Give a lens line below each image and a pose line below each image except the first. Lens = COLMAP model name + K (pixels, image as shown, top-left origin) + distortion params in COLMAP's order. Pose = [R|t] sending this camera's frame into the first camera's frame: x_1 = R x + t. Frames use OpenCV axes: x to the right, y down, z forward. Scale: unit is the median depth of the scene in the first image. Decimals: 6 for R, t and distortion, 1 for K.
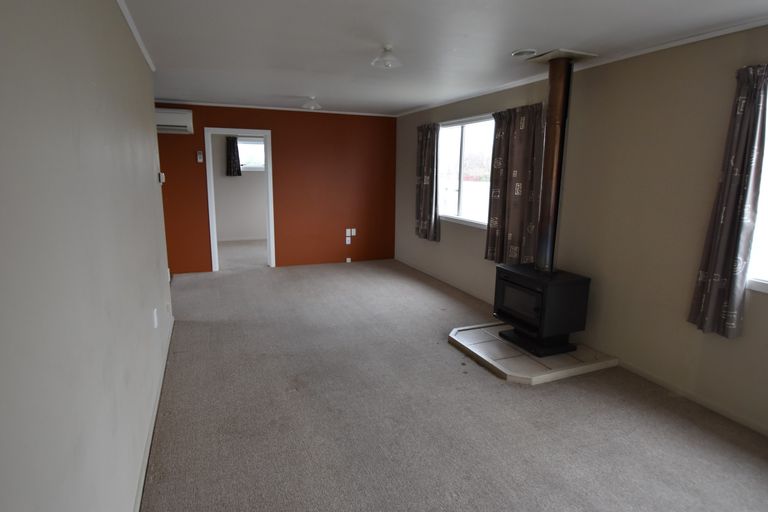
lens RADIAL K [[429.1, 0, 384.6], [0, 429.1, 255.9], [0, 0, 1]] dist [-0.028249, -0.002427]
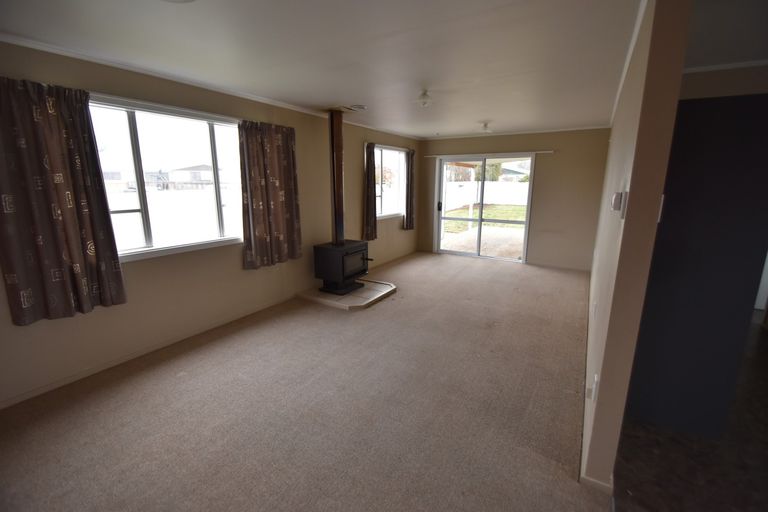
lens RADIAL K [[336.6, 0, 385.6], [0, 336.6, 255.4], [0, 0, 1]] dist [0.000297, -0.000019]
pose [[-0.591216, -0.185516, 0.784887, -0.632303], [0.146837, 0.932161, 0.330931, -0.274094], [-0.793034, 0.310902, -0.523867, 1.334497]]
